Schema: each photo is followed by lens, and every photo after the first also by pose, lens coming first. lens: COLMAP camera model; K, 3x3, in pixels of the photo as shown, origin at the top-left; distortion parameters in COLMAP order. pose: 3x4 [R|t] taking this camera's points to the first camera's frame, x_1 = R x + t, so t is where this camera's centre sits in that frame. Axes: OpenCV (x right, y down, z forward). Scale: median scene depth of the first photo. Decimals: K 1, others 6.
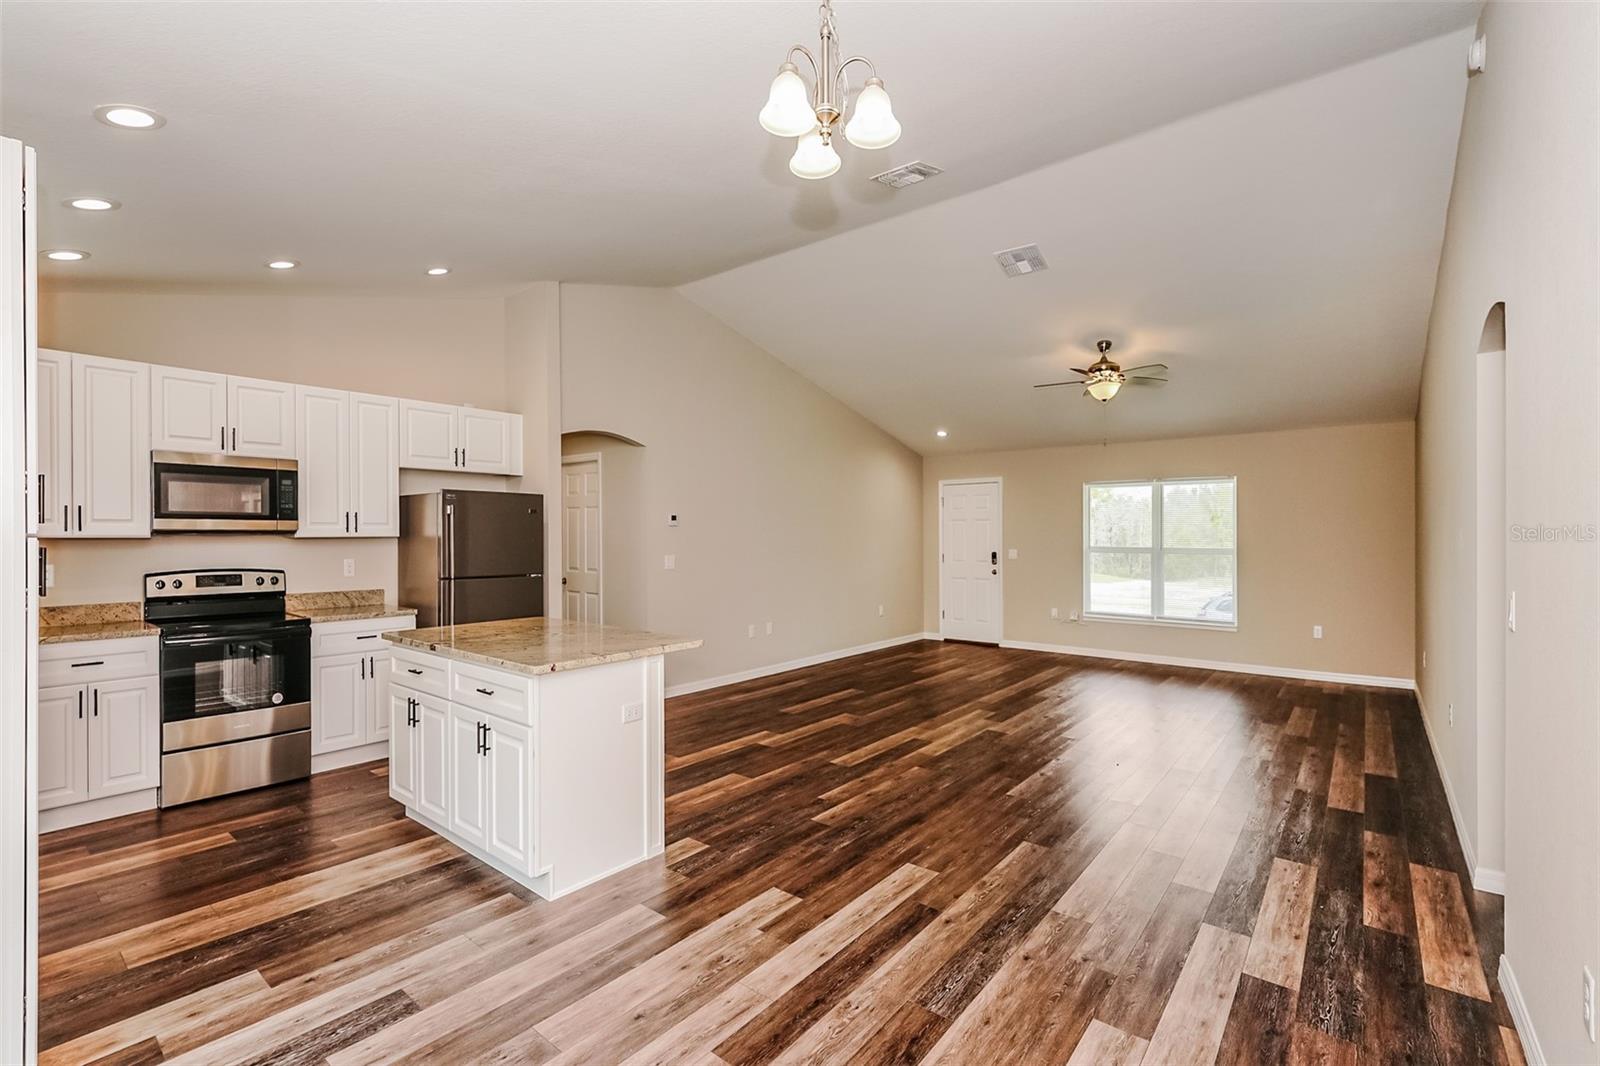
lens RADIAL K [[706.1, 0, 792.8], [0, 706.1, 537.5], [0, 0, 1]] dist [-0.011659, 0.000534]
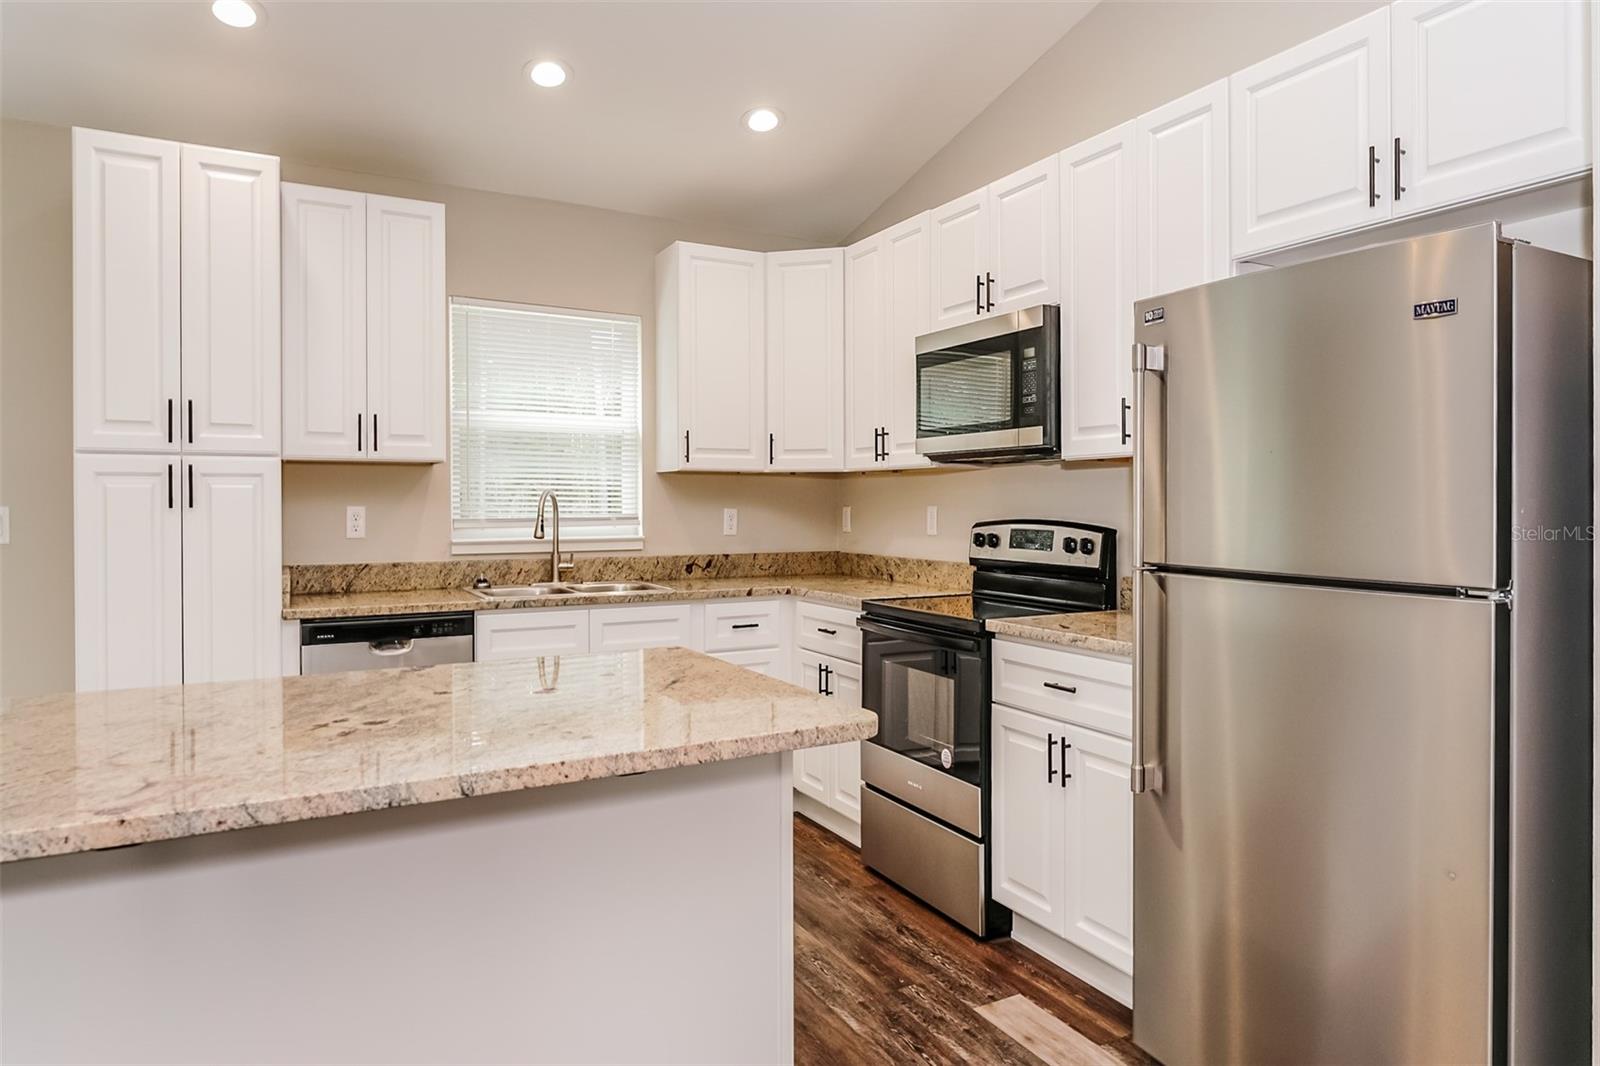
lens RADIAL K [[974.0, 0, 808.1], [0, 974.0, 518.9], [0, 0, 1]] dist [-0.000396, -0.004326]
pose [[-0.372949, 0.013264, -0.927757, -0.001108], [-0.002954, 0.999876, 0.015482, 0.034057], [0.927847, 0.008515, -0.372863, 1.177416]]
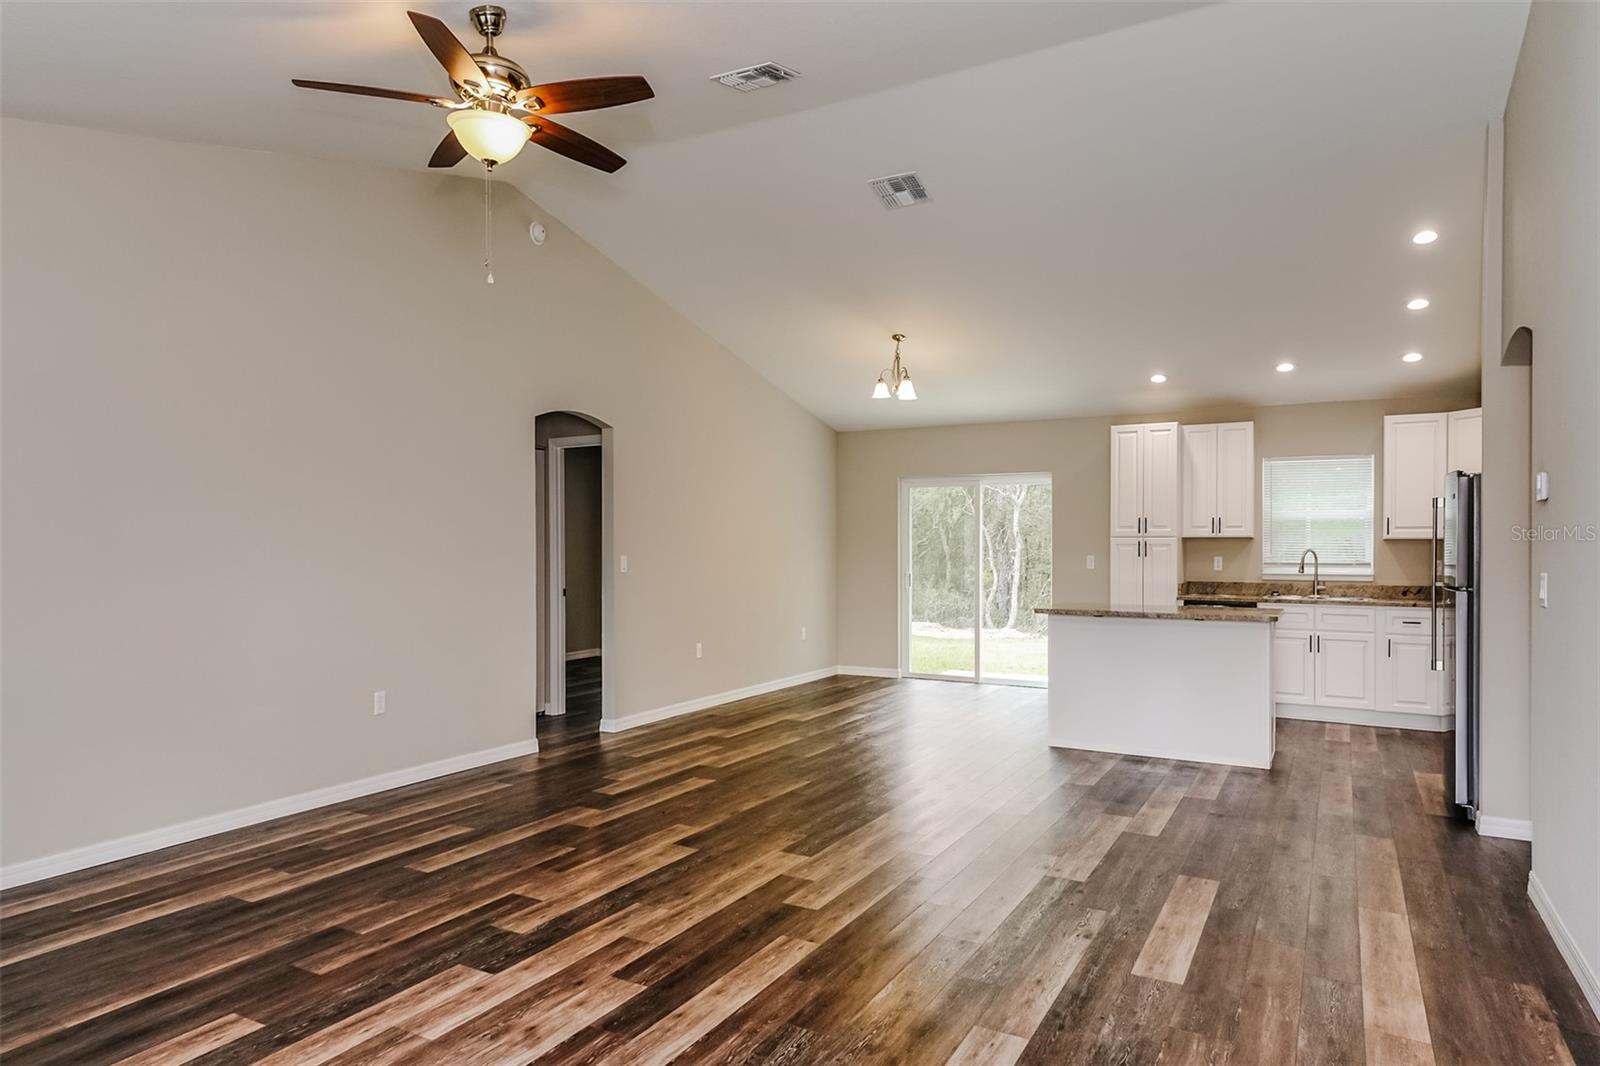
lens RADIAL K [[975.7, 0, 784.4], [0, 975.7, 547.9], [0, 0, 1]] dist [0.008560, -0.000912]
pose [[-0.985865, -0.005592, -0.167449, 0.567605], [-0.005979, 0.999980, 0.001806, 0.021168], [0.167436, 0.002781, -0.985879, 2.339911]]
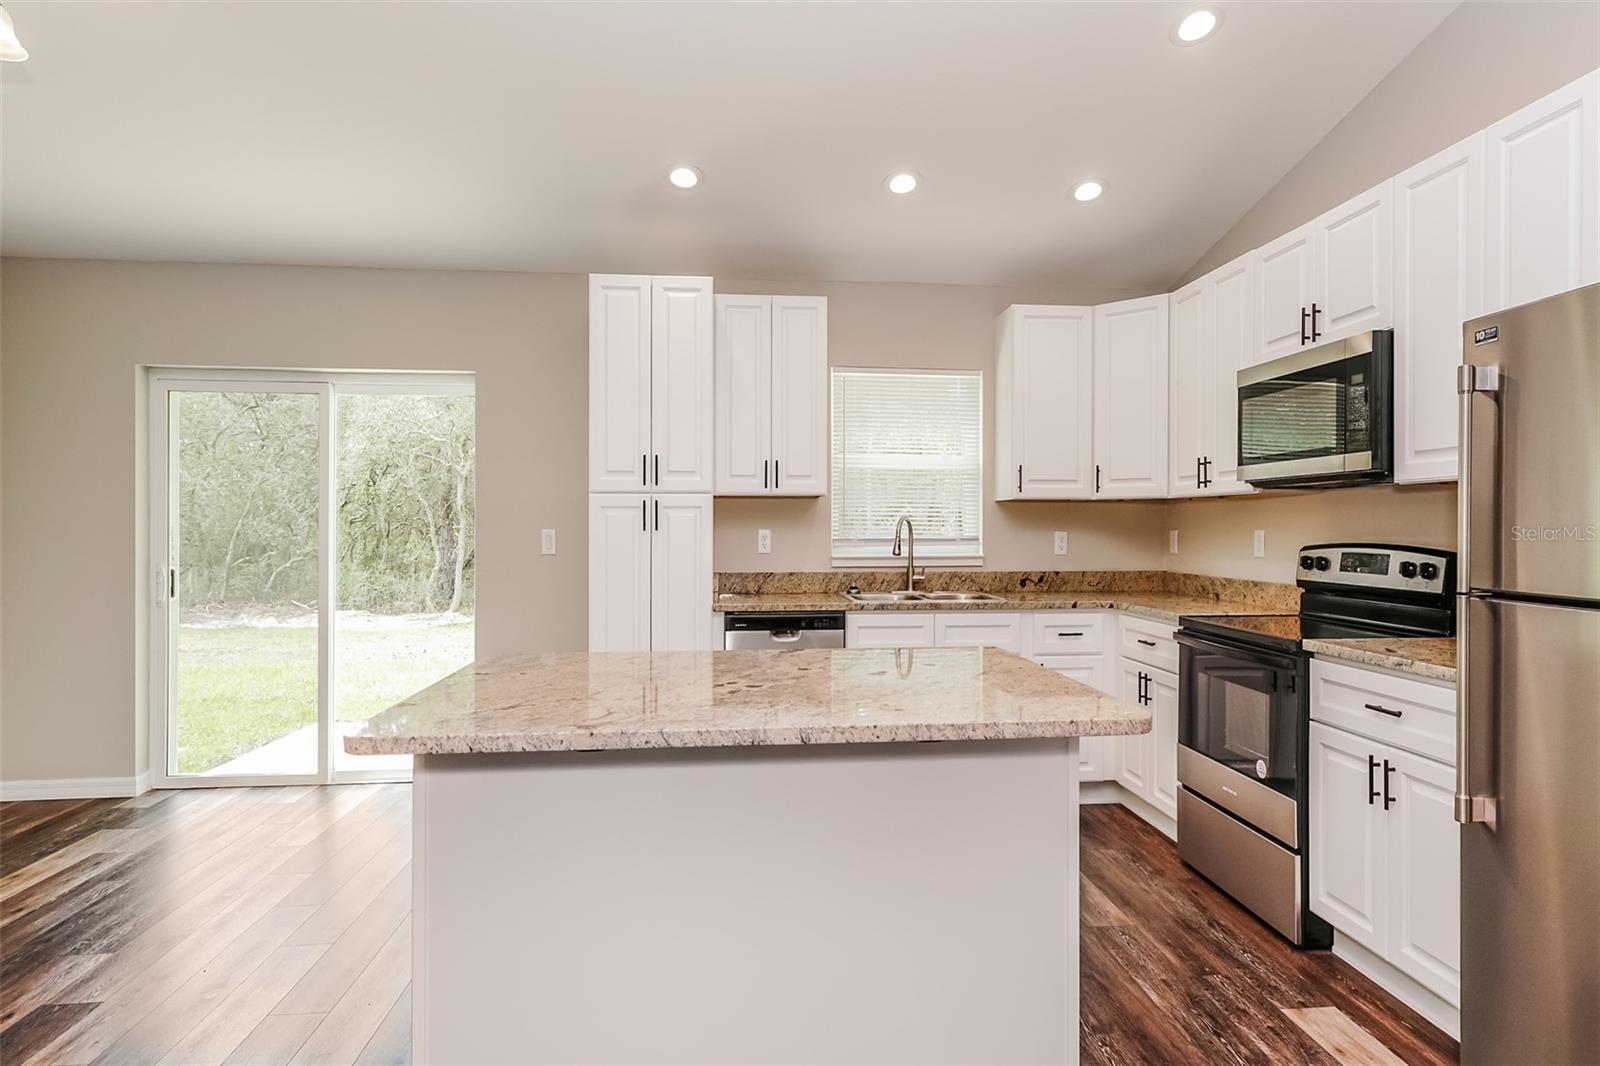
lens RADIAL K [[825.6, 0, 797.6], [0, 825.6, 535.4], [0, 0, 1]] dist [0.007389, -0.002088]
pose [[-0.714925, 0.005670, -0.699179, 0.004016], [-0.003107, 0.999931, 0.011286, 0.033587], [0.699195, 0.010241, -0.714858, 1.213004]]
